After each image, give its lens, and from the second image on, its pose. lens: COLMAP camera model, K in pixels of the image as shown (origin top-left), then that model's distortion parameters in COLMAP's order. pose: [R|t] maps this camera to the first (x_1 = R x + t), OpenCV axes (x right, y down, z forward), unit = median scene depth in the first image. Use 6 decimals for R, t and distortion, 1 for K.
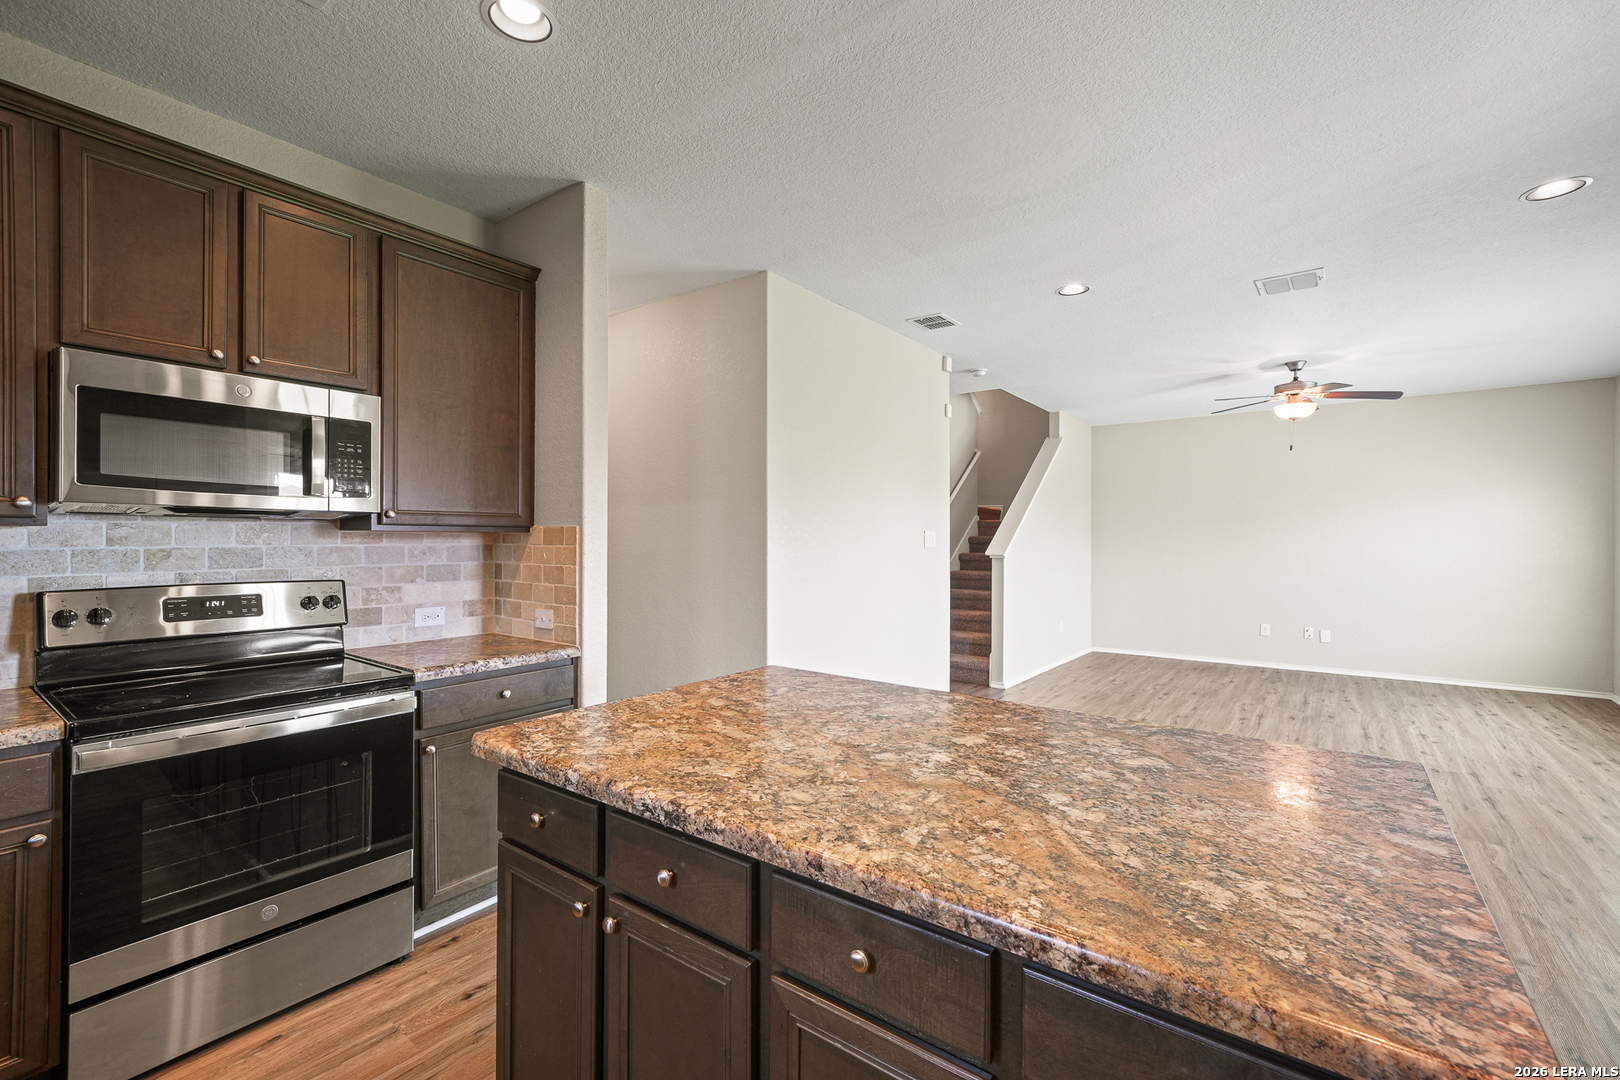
lens RADIAL K [[693.6, 0, 808.3], [0, 693.6, 541.0], [0, 0, 1]] dist [0.006147, 0.000596]
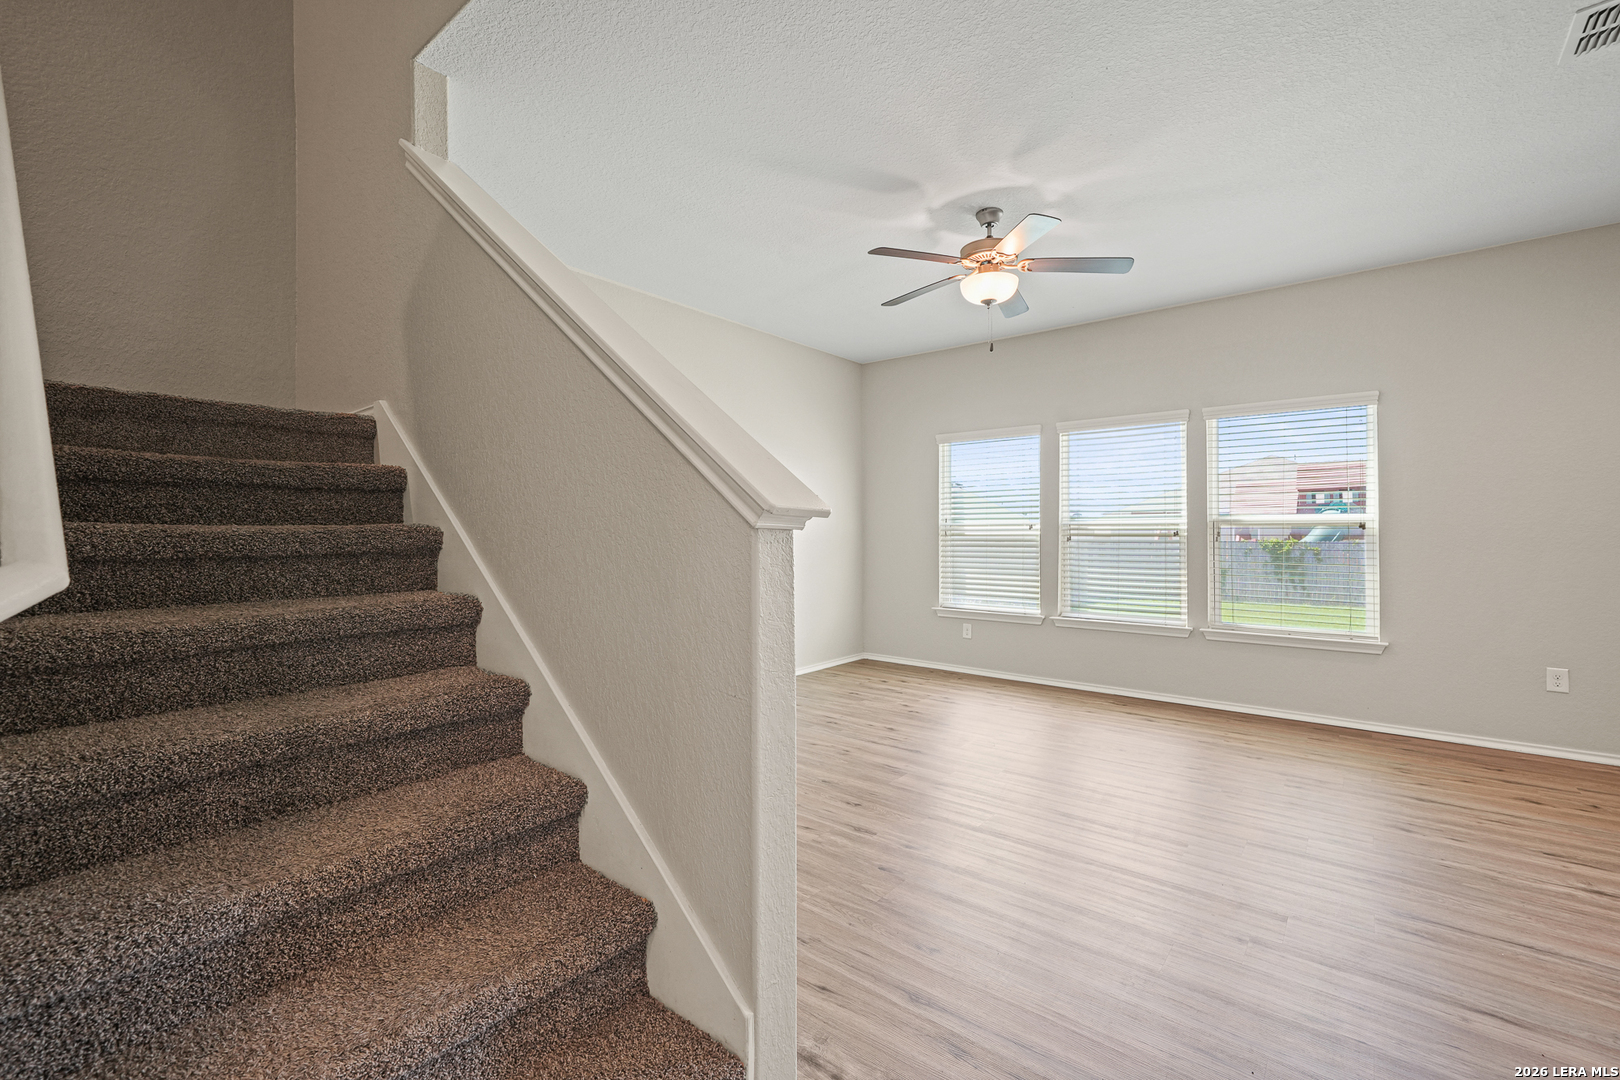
lens RADIAL K [[688.5, 0, 809.0], [0, 688.5, 530.1], [0, 0, 1]] dist [-0.000205, 0.003197]
pose [[0.039125, 0.000400, 0.999234, 0.246167], [0.003136, 0.999995, -0.000523, 0.094420], [-0.999229, 0.003154, 0.039124, 3.734663]]
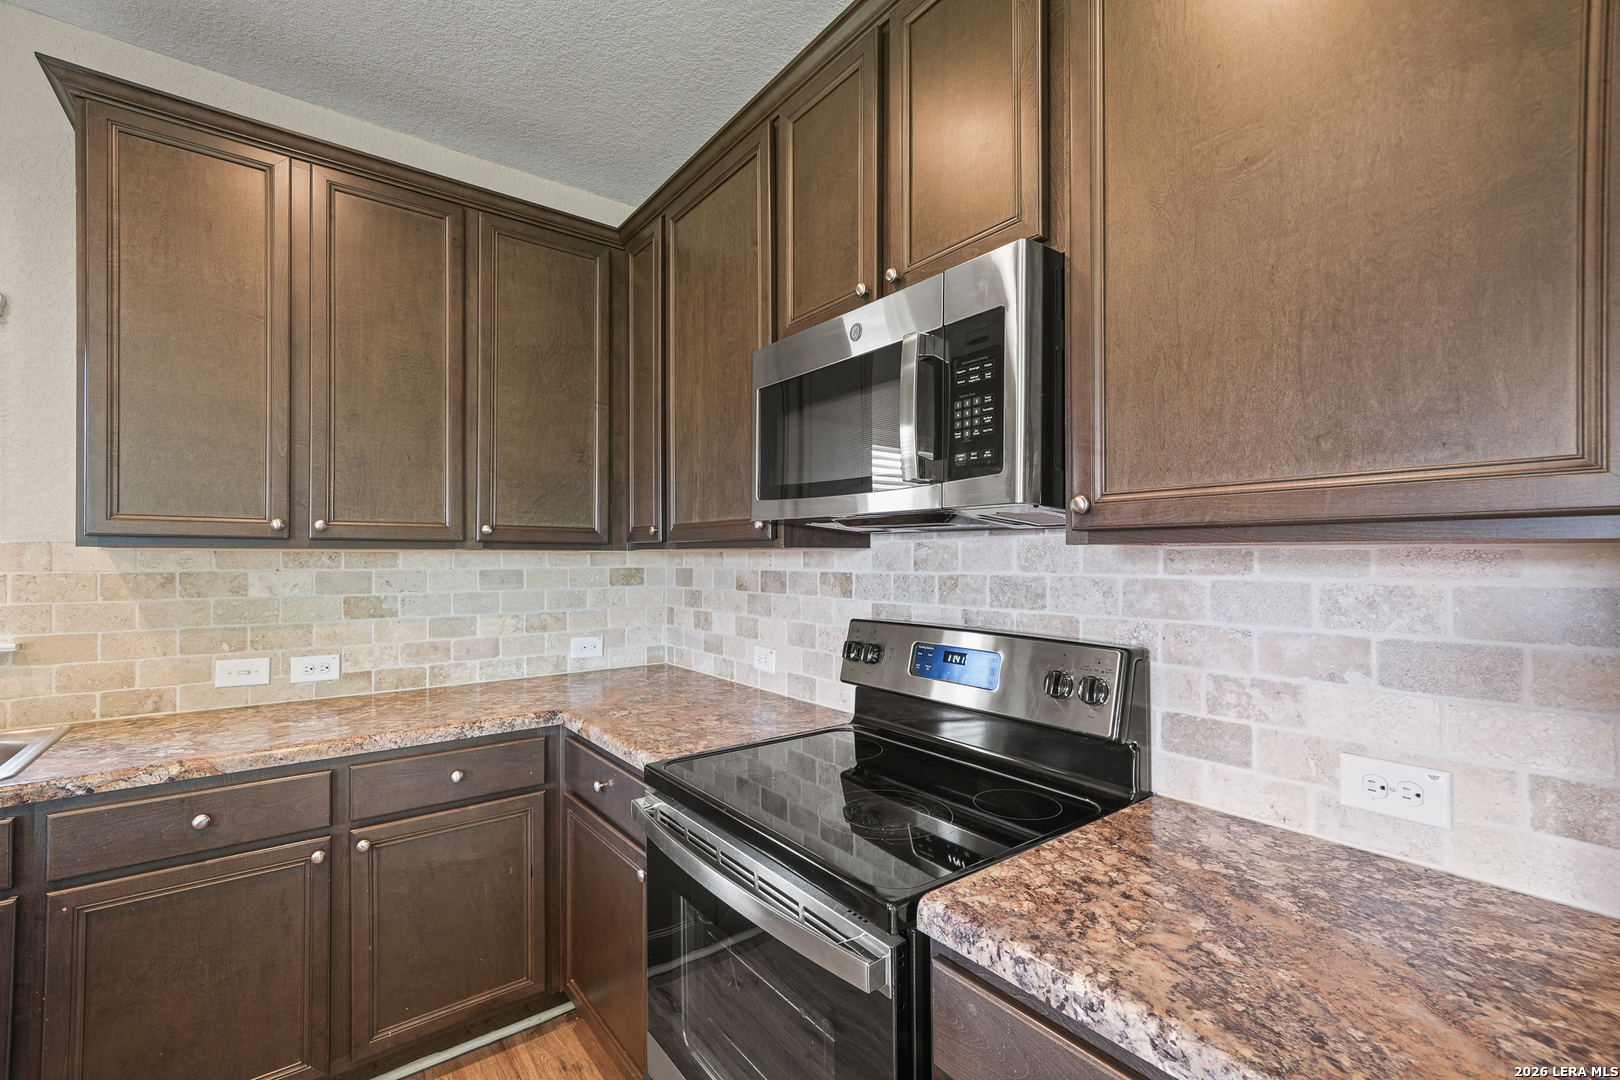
lens RADIAL K [[697.8, 0, 810.1], [0, 697.8, 555.0], [0, 0, 1]] dist [0.005181, 0.001361]
pose [[-0.268264, -0.006217, -0.963325, -0.225633], [-0.004761, 0.999976, -0.005128, -0.007994], [0.963334, 0.003211, -0.268287, 1.416762]]
